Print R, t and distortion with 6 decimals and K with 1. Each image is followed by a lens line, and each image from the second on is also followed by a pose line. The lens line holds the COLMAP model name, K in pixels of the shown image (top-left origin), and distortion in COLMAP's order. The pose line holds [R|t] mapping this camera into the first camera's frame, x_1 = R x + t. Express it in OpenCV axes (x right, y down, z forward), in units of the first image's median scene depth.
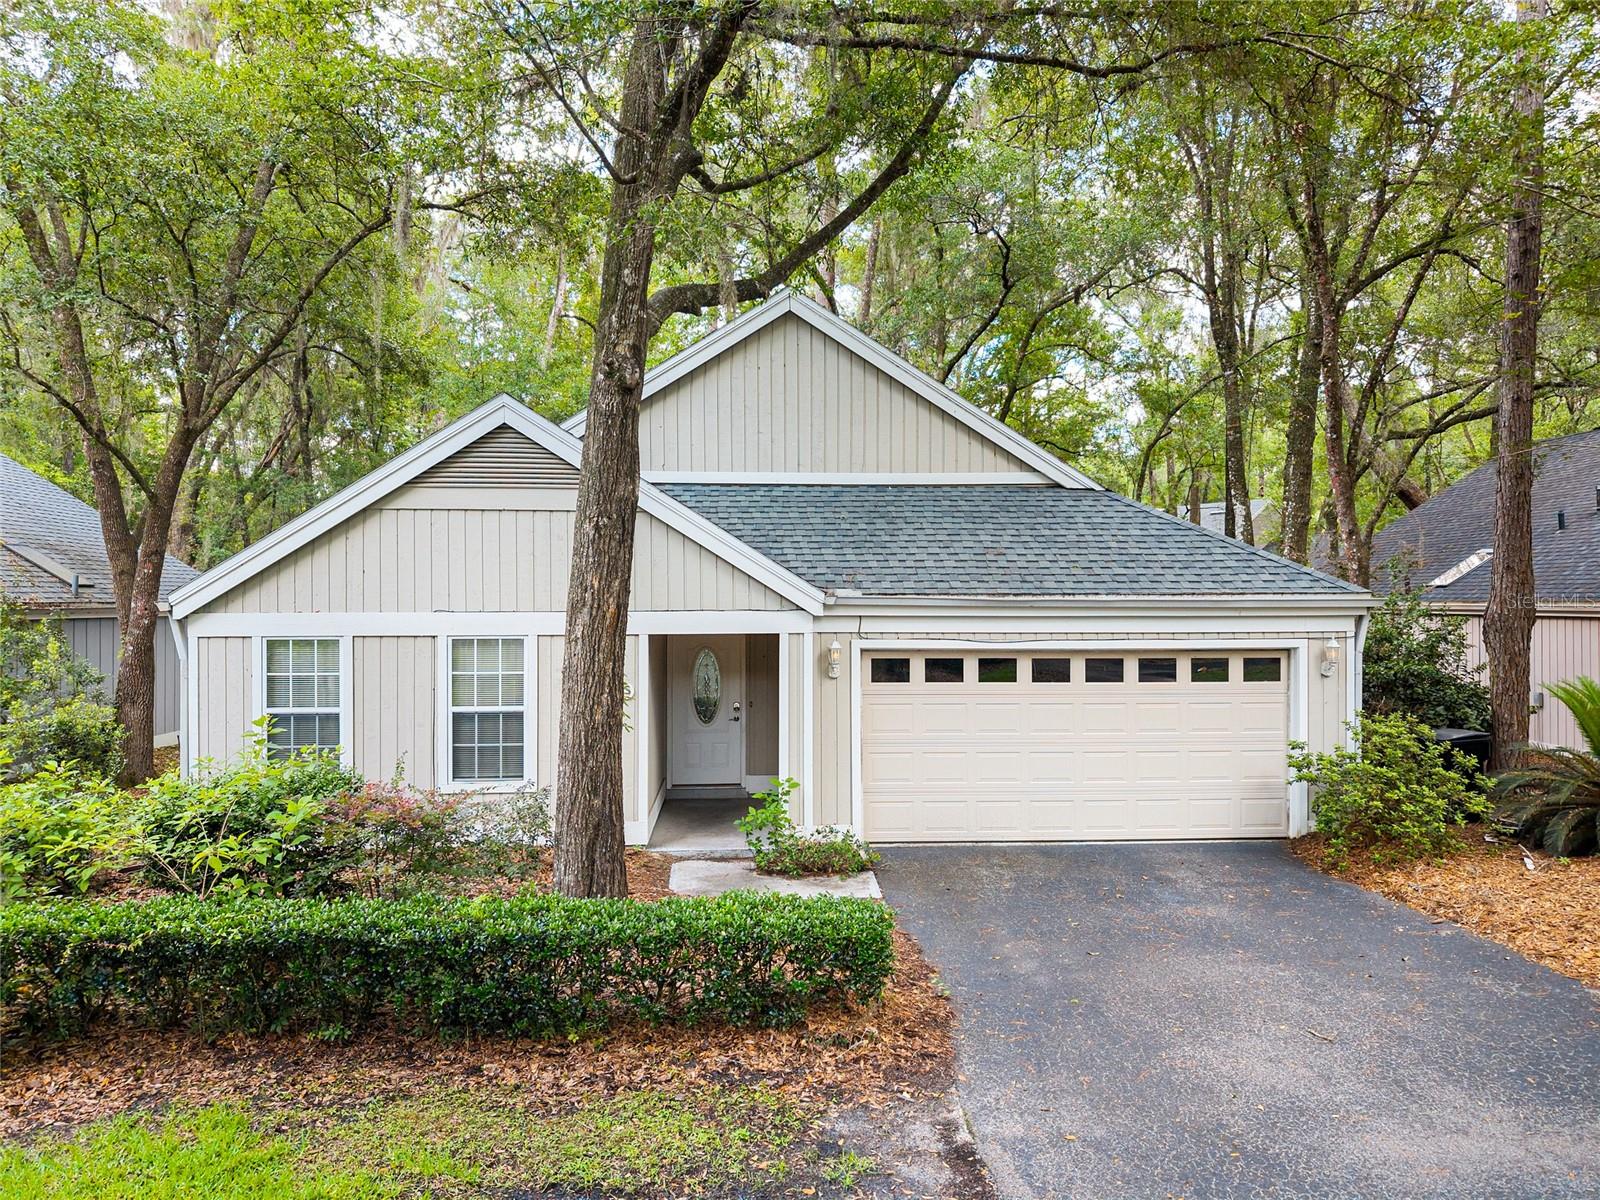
lens RADIAL K [[1104.7, 0, 800.0], [0, 1104.7, 600.0], [0, 0, 1]] dist [0.001679, -0.001588]
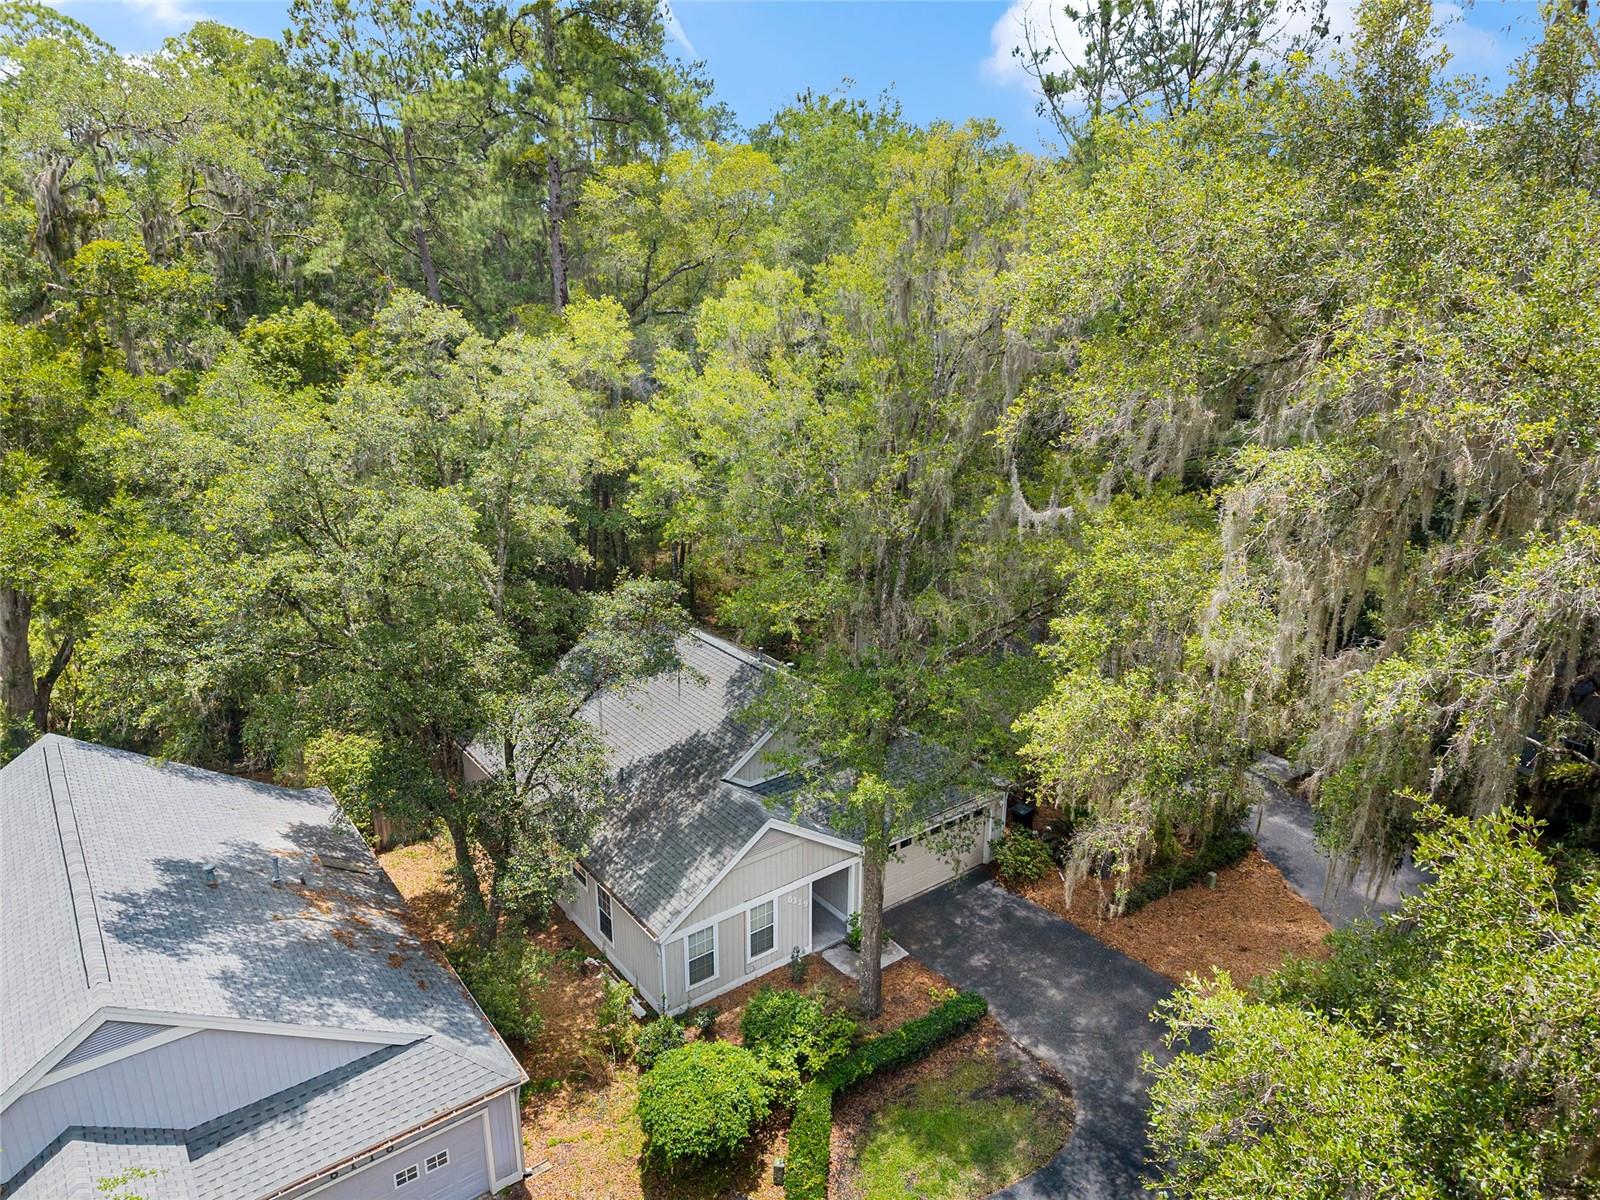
lens RADIAL K [[1104.7, 0, 800.0], [0, 1104.7, 600.0], [0, 0, 1]] dist [0.001679, -0.001588]
pose [[0.834656, -0.168551, 0.524347, -1.383563], [0.004017, 0.953860, 0.300224, -1.354589], [-0.550757, -0.248477, 0.796822, -0.864016]]
